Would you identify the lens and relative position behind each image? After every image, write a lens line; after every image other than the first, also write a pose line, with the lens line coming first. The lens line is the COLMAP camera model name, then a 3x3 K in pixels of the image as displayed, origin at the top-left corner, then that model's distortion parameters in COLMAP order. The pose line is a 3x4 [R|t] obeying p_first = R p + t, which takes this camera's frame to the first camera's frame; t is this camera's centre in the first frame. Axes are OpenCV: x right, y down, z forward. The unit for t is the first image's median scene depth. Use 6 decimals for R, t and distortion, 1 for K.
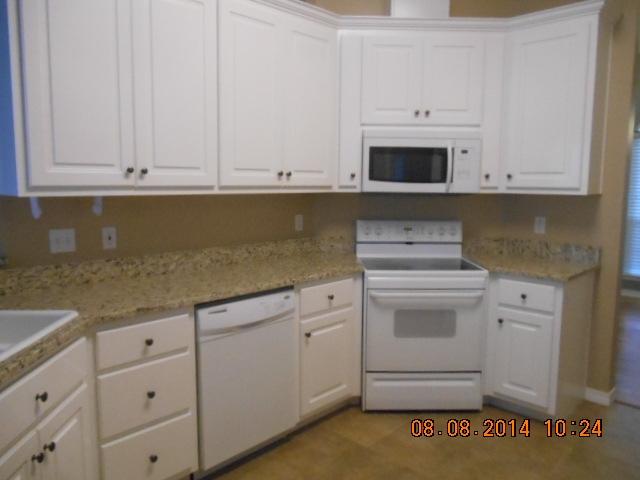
lens RADIAL K [[493.1, 0, 318.7], [0, 493.1, 239.0], [0, 0, 1]] dist [0.004508, 0.002820]
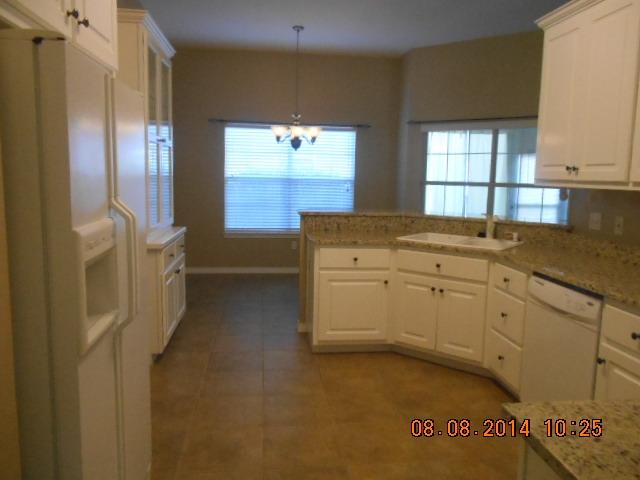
lens RADIAL K [[493.1, 0, 319.2], [0, 493.1, 239.0], [0, 0, 1]] dist [0.004508, 0.002820]
pose [[-0.630924, 0.082526, -0.771443, 0.962562], [-0.113599, 0.973784, 0.197079, -0.123369], [0.767483, 0.211977, -0.605008, 1.166370]]
